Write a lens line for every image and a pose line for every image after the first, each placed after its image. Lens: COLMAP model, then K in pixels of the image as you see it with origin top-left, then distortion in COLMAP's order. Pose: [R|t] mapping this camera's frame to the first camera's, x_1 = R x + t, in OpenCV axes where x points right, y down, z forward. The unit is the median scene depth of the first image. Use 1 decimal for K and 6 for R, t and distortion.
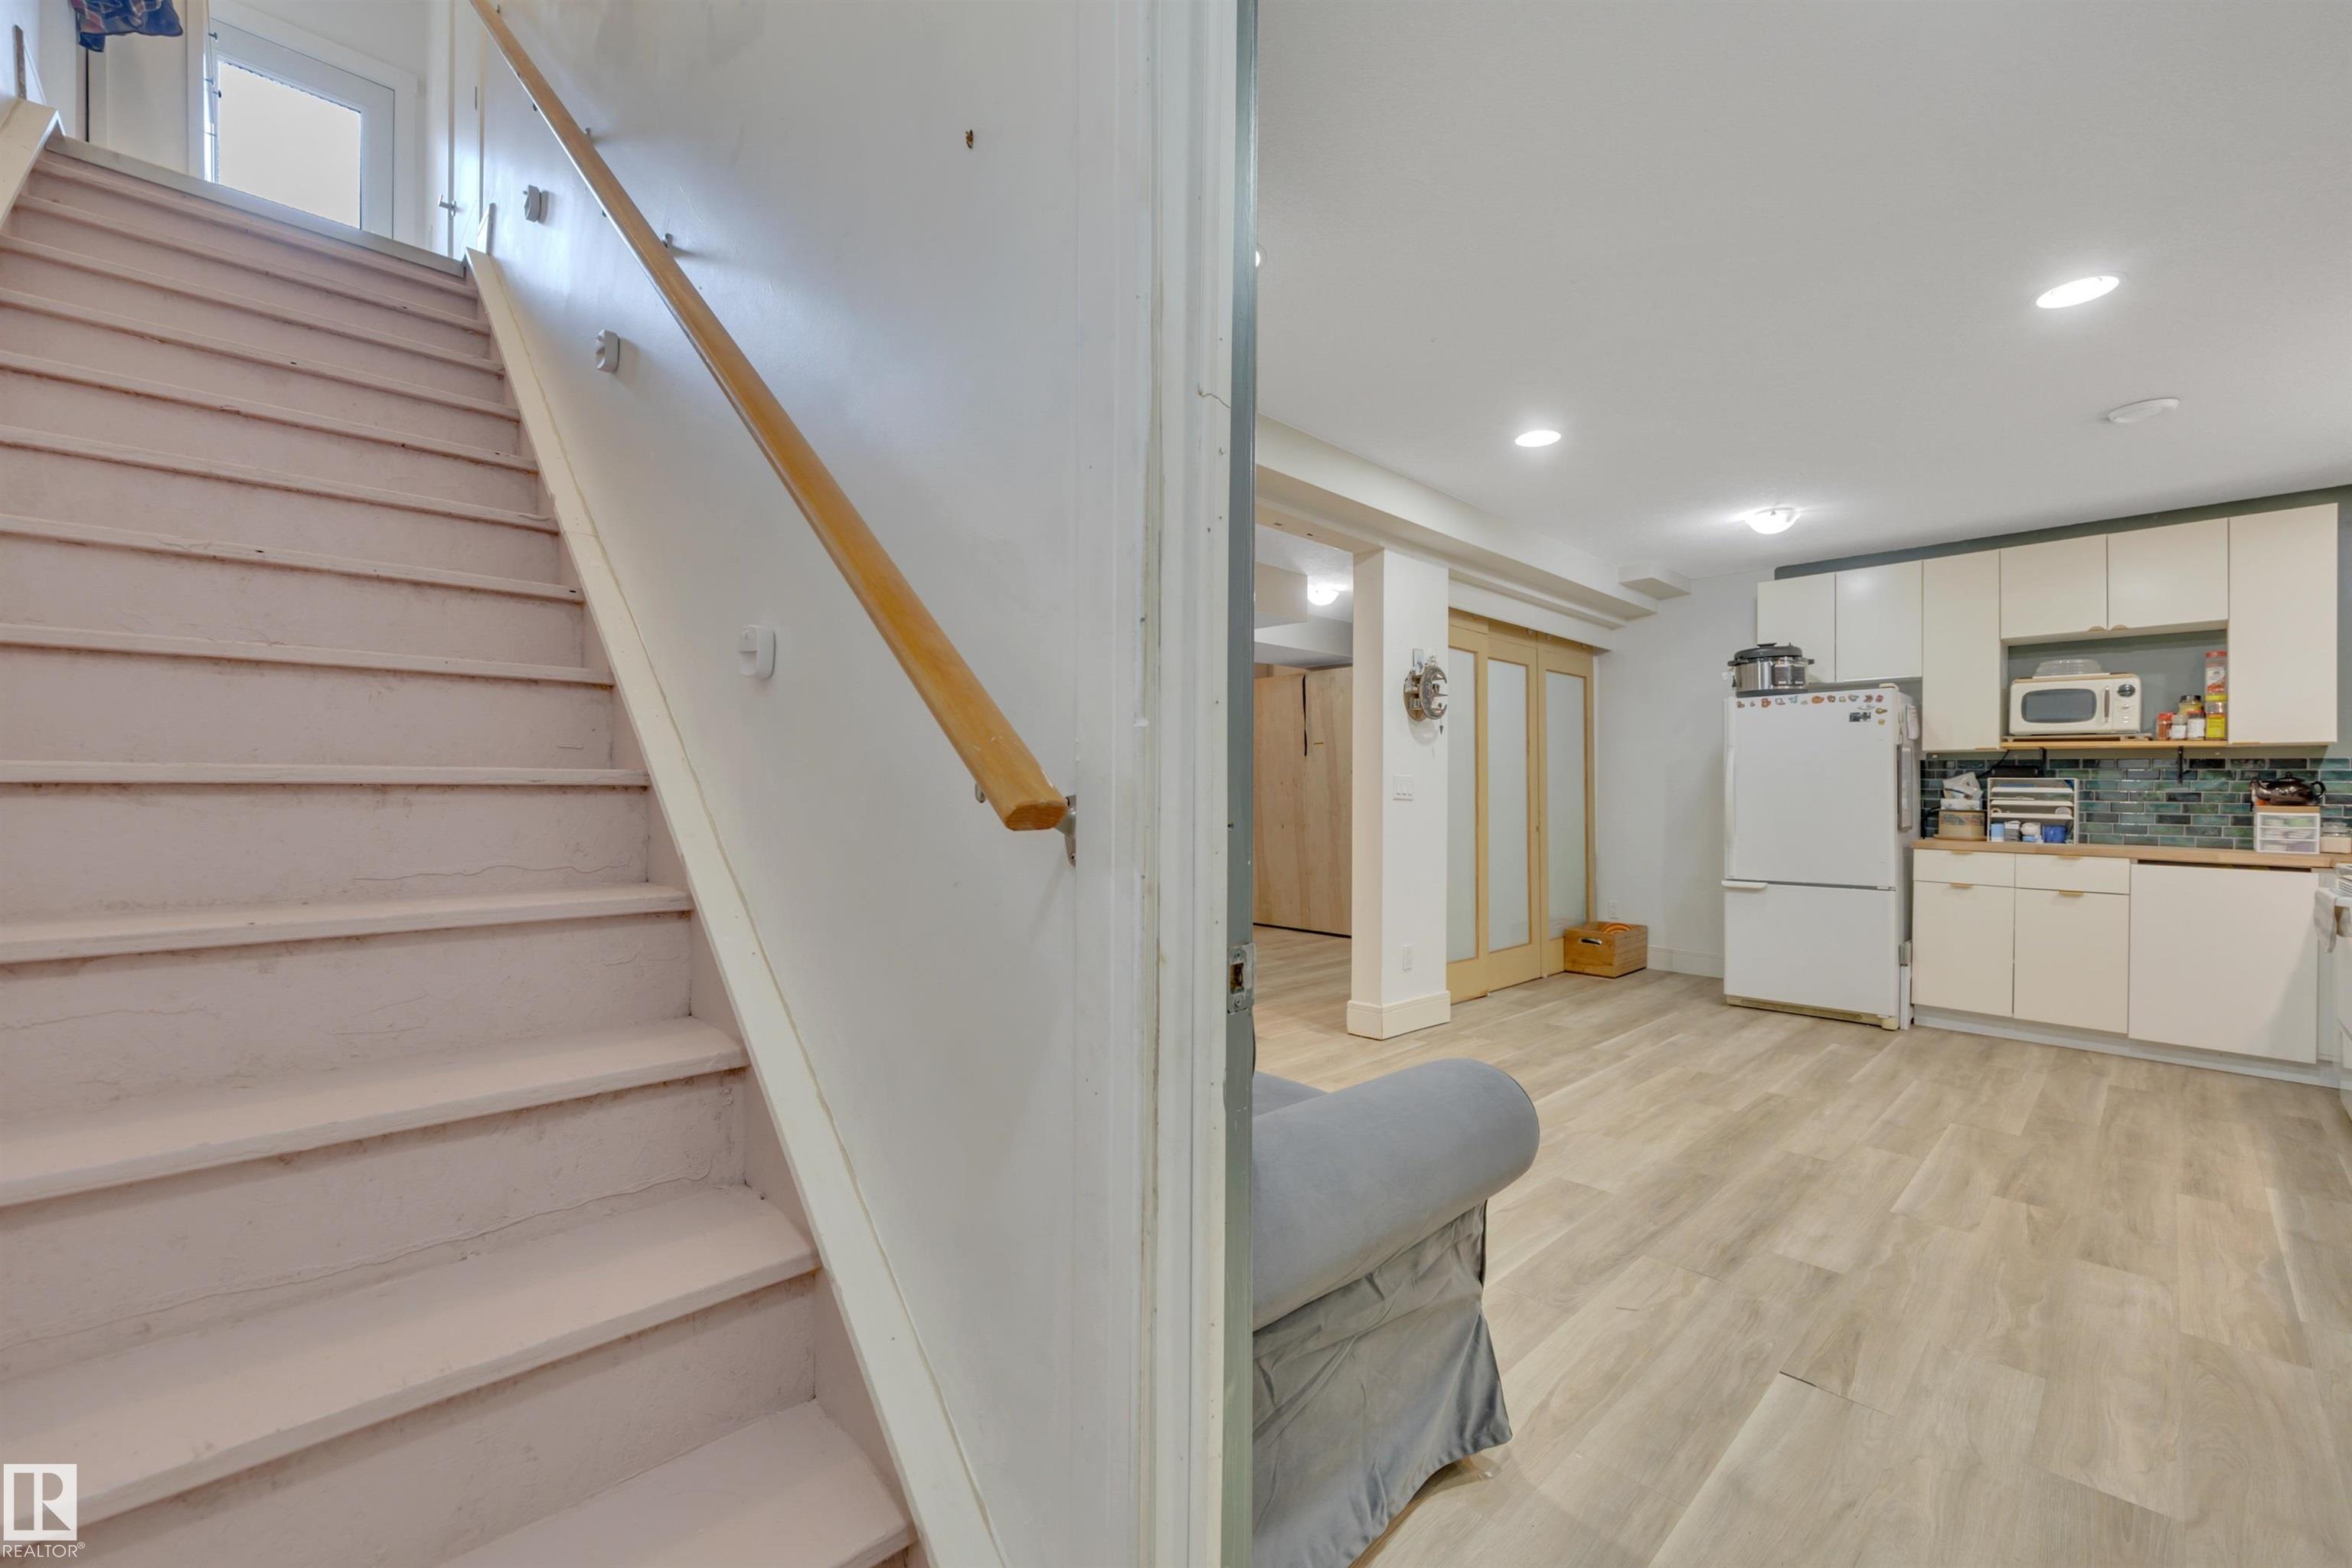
lens RADIAL K [[967.5, 0, 1168.9], [0, 967.5, 789.6], [0, 0, 1]] dist [0.003524, -0.000895]
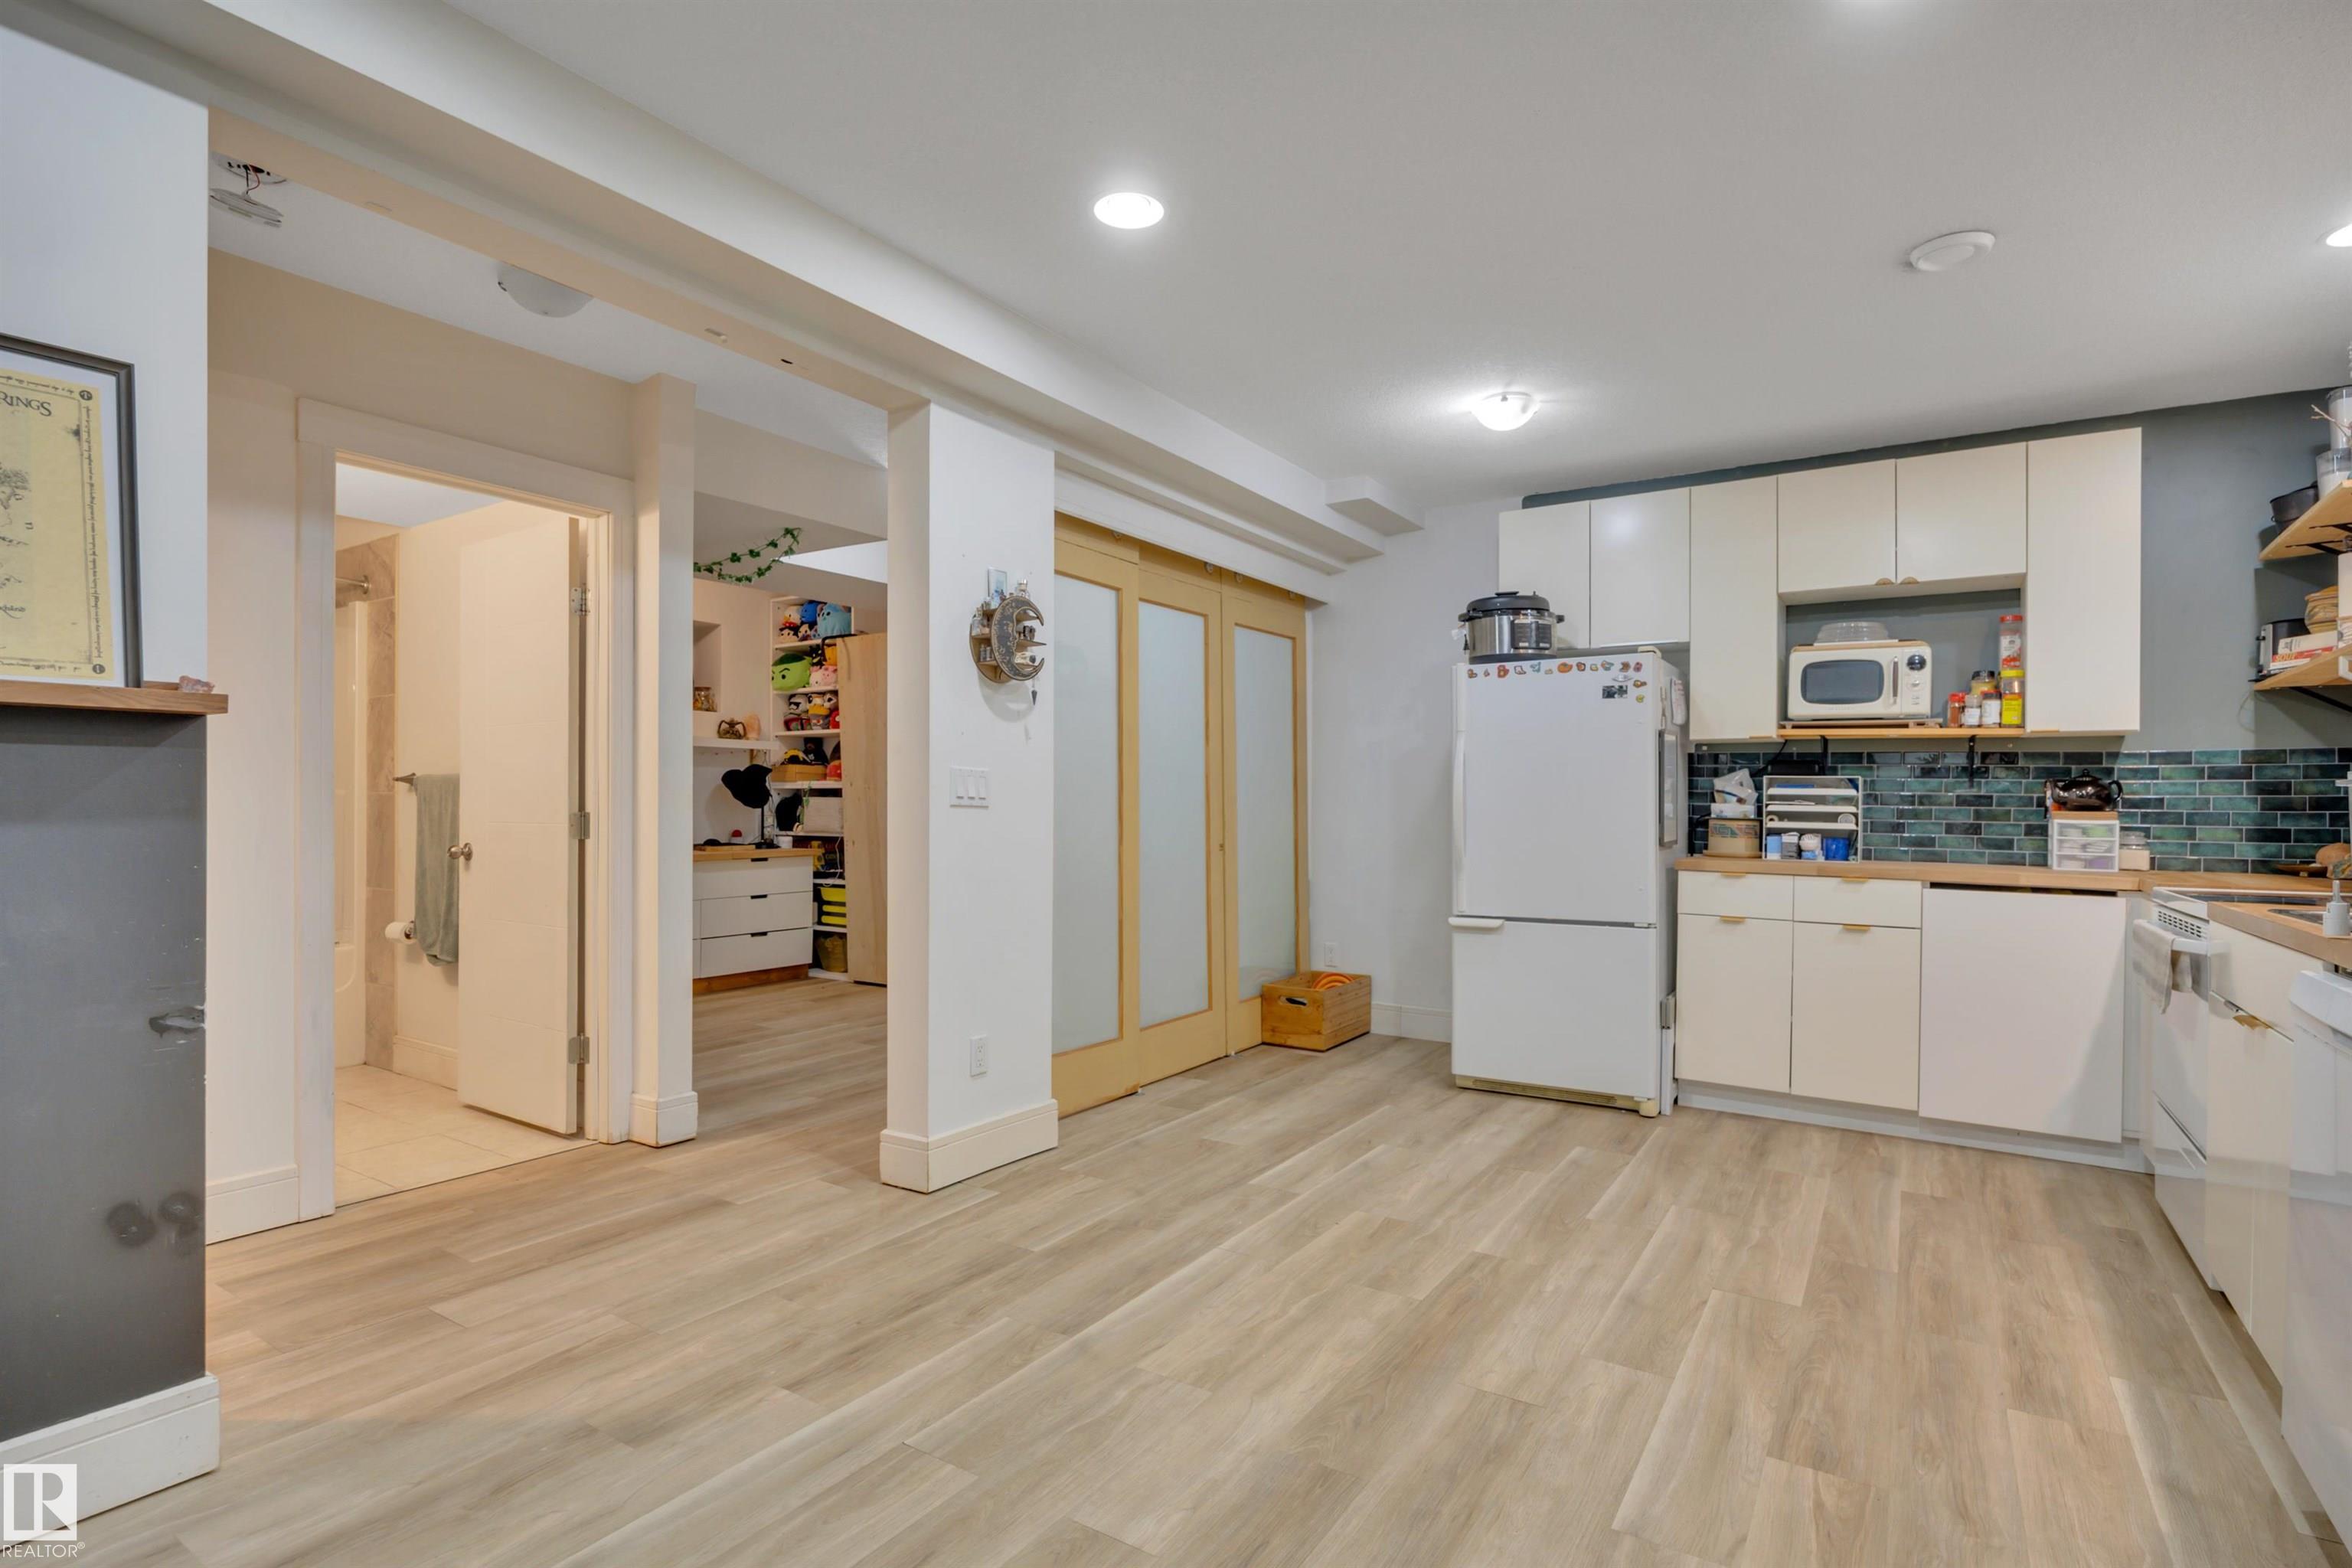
lens RADIAL K [[1147.3, 0, 1175.6], [0, 1147.3, 801.7], [0, 0, 1]] dist [-0.011588, 0.001970]
pose [[0.974478, -0.001975, 0.224476, 0.204516], [0.000593, 0.999980, 0.006221, 0.002523], [-0.224484, -0.005929, 0.974460, 0.241669]]
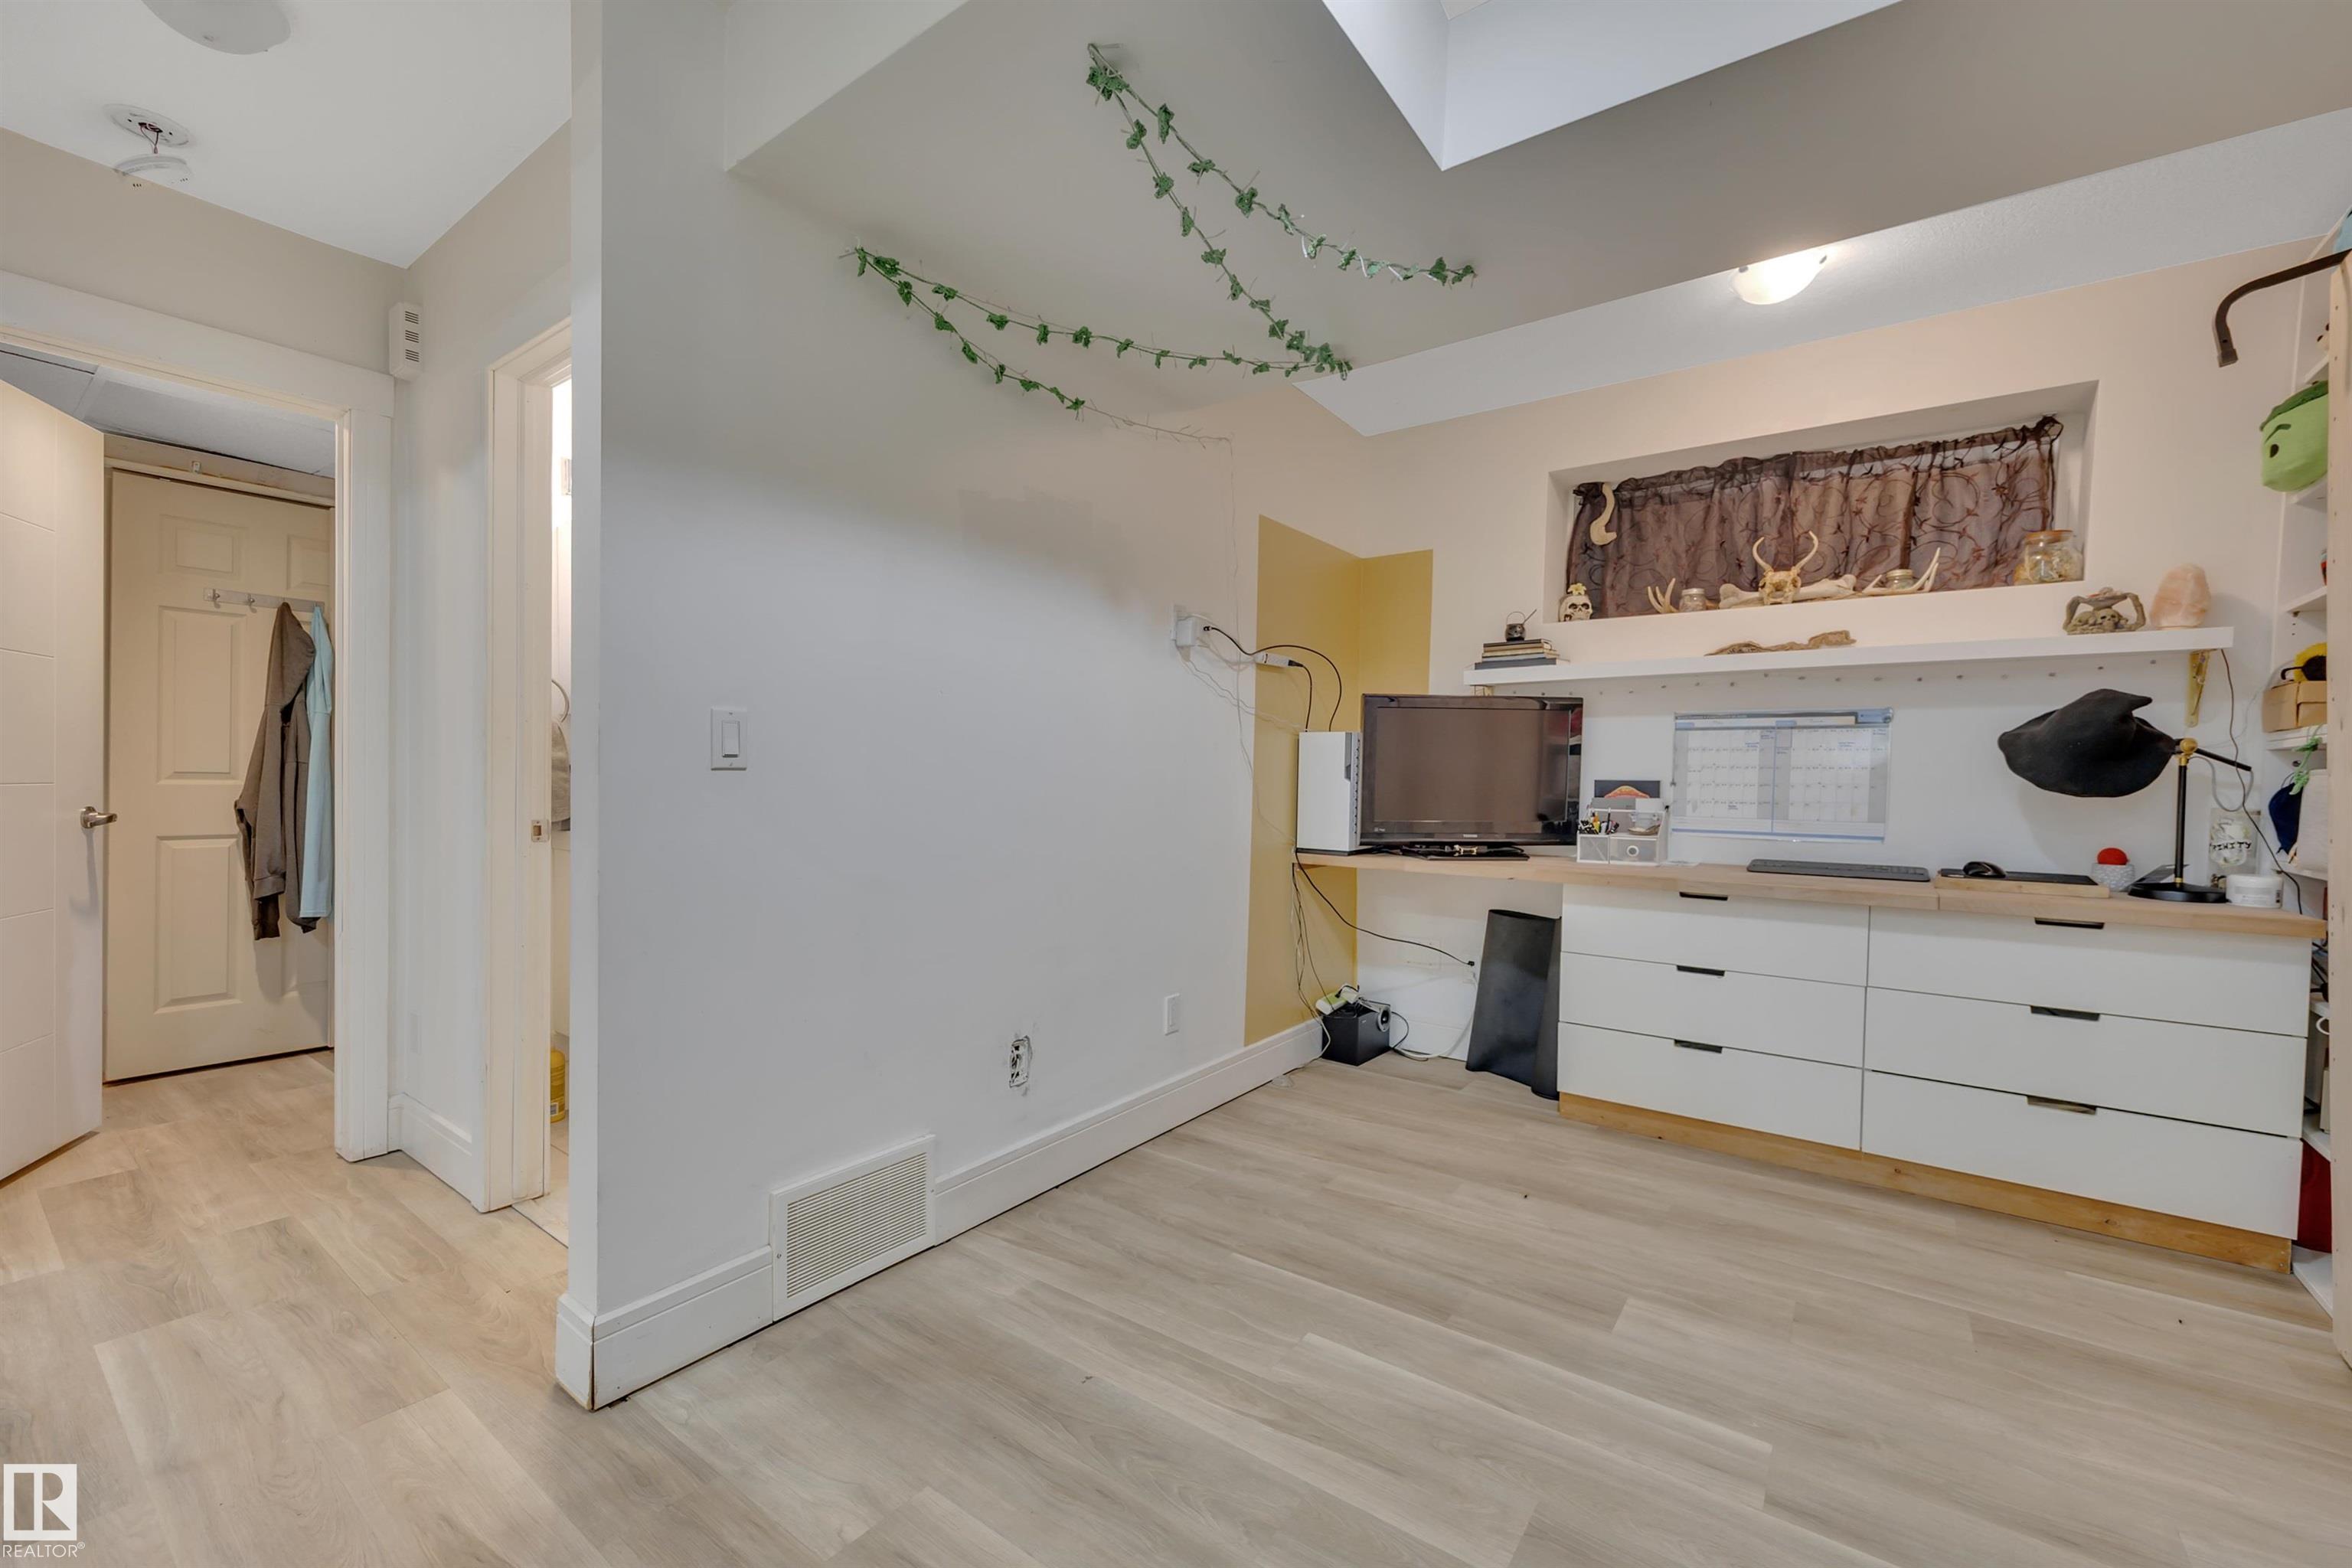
lens RADIAL K [[967.5, 0, 1175.0], [0, 967.5, 786.9], [0, 0, 1]] dist [0.003524, -0.000895]
pose [[0.175524, 0.006549, -0.984453, 0.417579], [-0.012155, 0.999916, 0.004485, 0.018333], [0.984400, 0.011179, 0.175588, 1.198369]]
